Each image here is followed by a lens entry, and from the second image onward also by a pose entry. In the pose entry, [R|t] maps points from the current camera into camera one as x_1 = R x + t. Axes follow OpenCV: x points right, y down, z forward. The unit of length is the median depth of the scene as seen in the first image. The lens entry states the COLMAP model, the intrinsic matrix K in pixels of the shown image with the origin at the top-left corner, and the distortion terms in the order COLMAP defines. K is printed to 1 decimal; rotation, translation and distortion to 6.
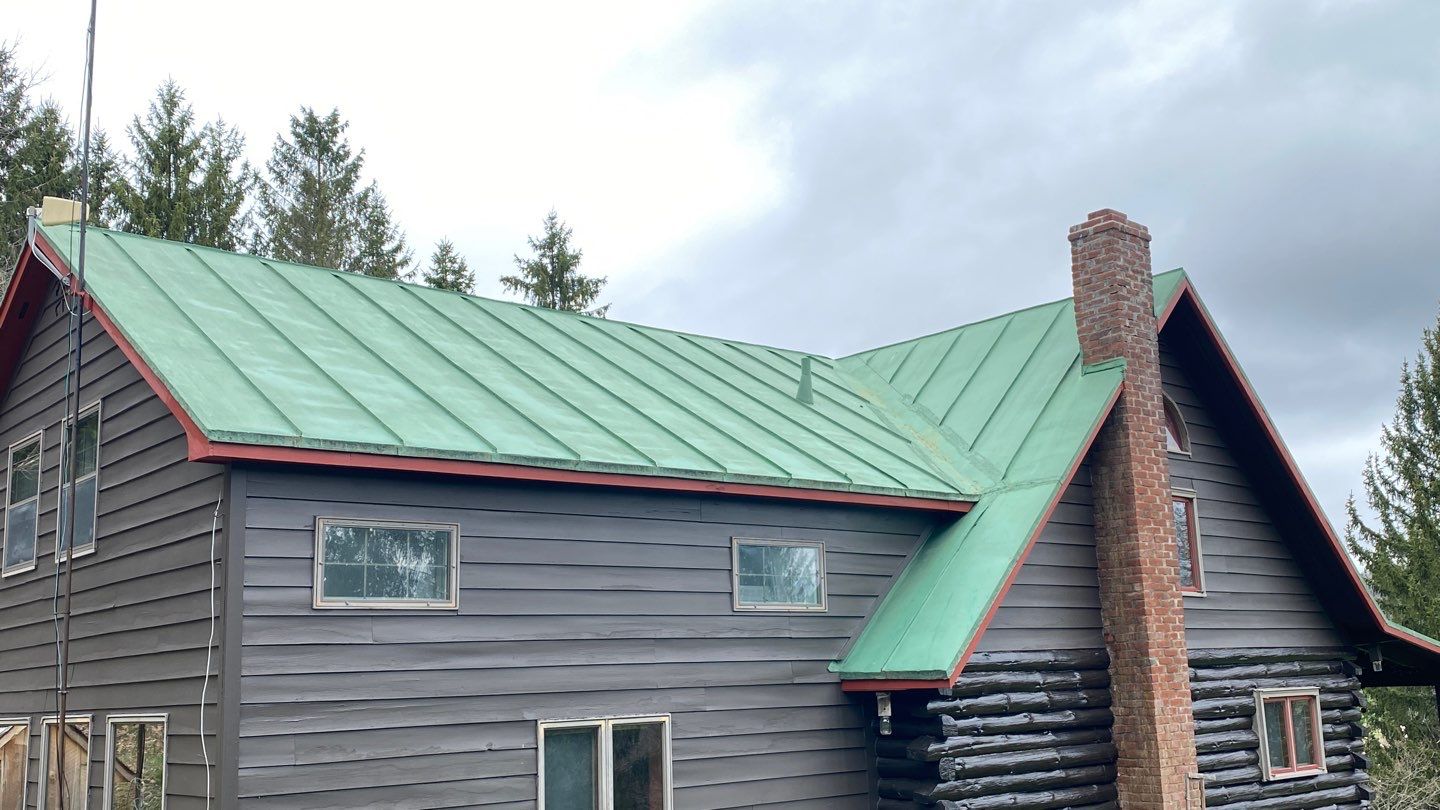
lens RADIAL K [[1506.8, 0, 720.0], [0, 1506.8, 405.0], [0, 0, 1]] dist [0.184935, -0.602070]
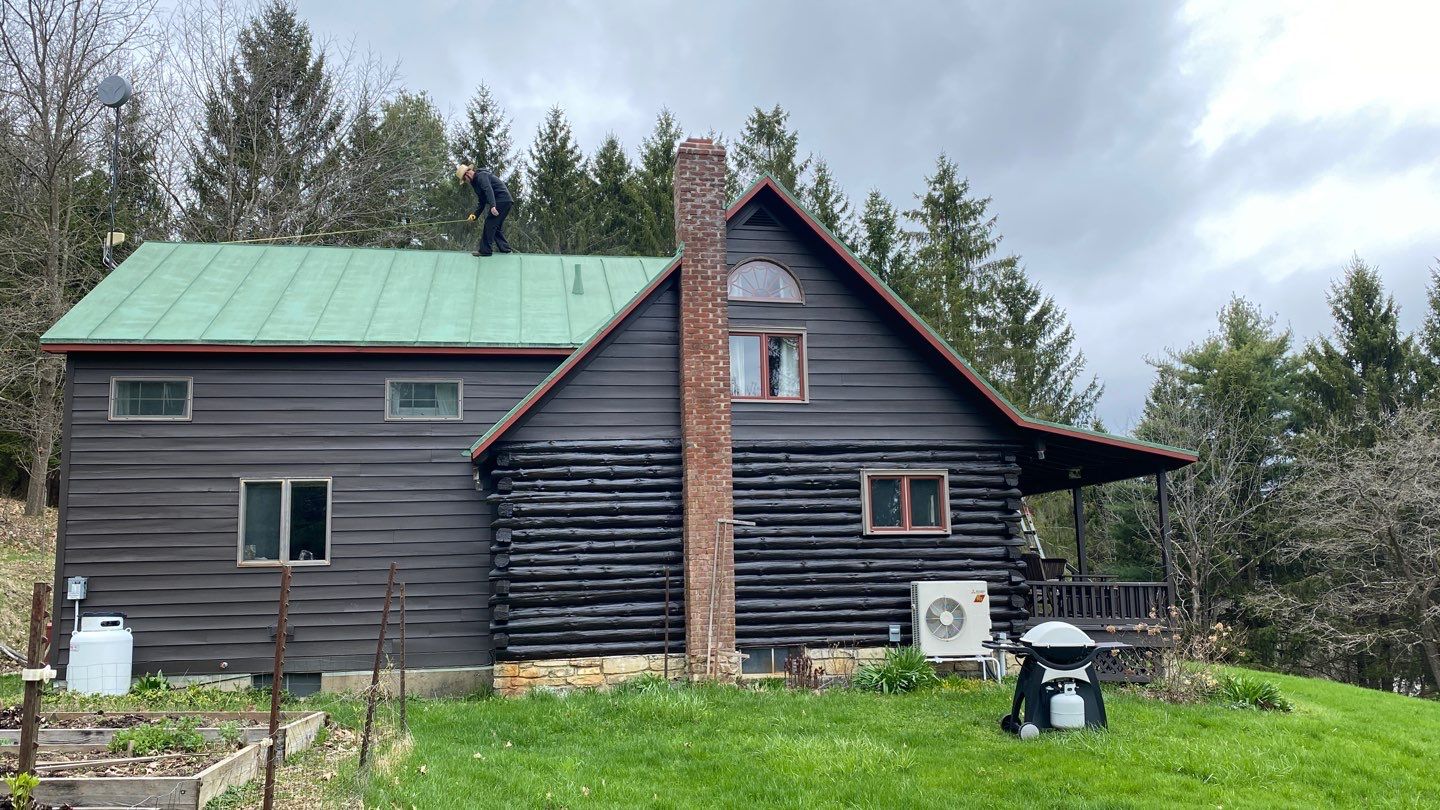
lens RADIAL K [[1271.7, 0, 701.7], [0, 1271.7, 404.4], [0, 0, 1]] dist [0.128548, -0.198334]
pose [[0.852789, -0.057253, -0.519108, 0.896592], [0.088175, 0.995488, 0.035060, 0.082318], [0.514759, -0.075671, 0.853989, -0.049115]]
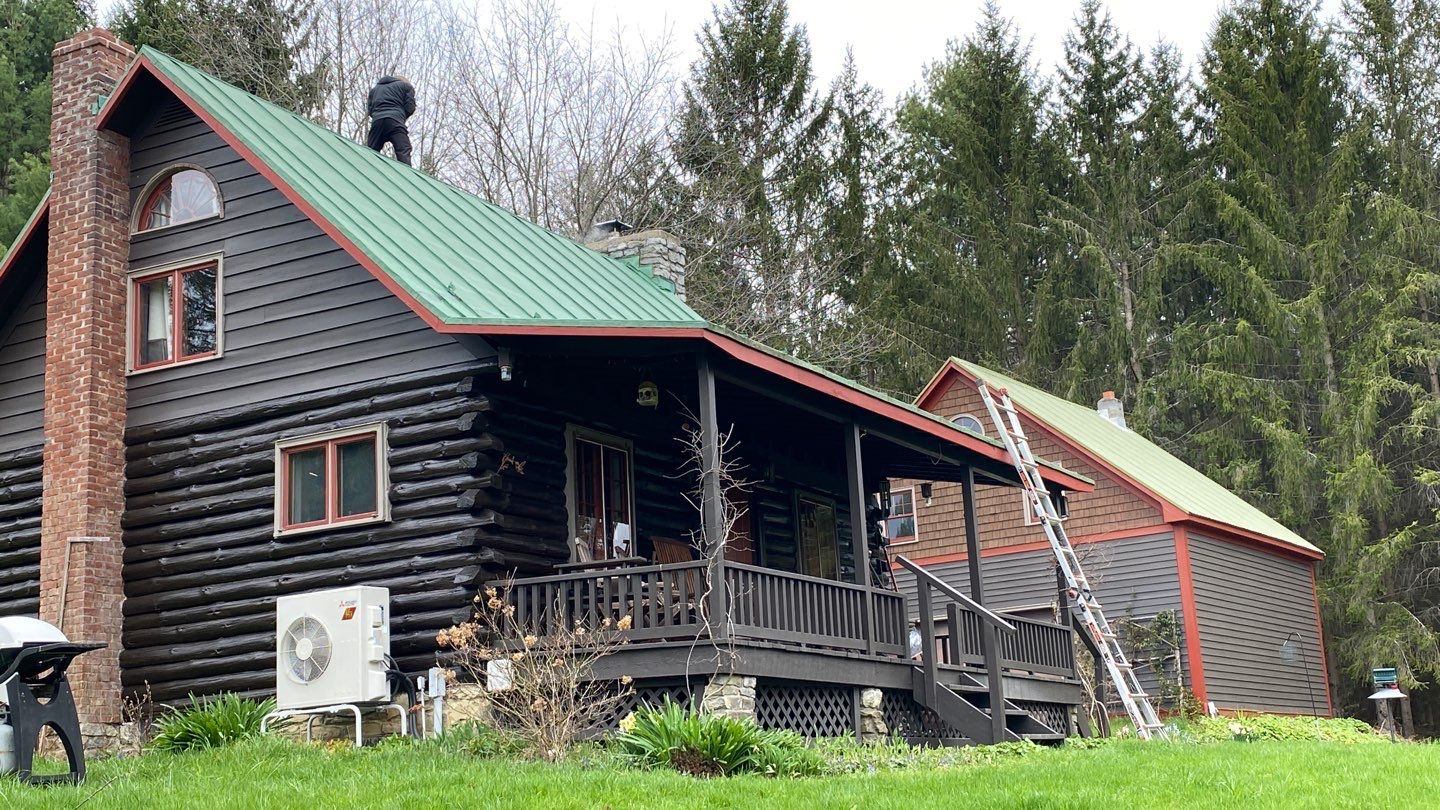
lens RADIAL K [[1902.0, 0, 720.0], [0, 1902.0, 405.0], [0, 0, 1]] dist [-0.014051, -0.053418]
pose [[0.343789, -0.200923, -0.917300, 1.609185], [0.213408, 0.967998, -0.132046, 0.402872], [0.914476, -0.150364, 0.375665, 0.891400]]
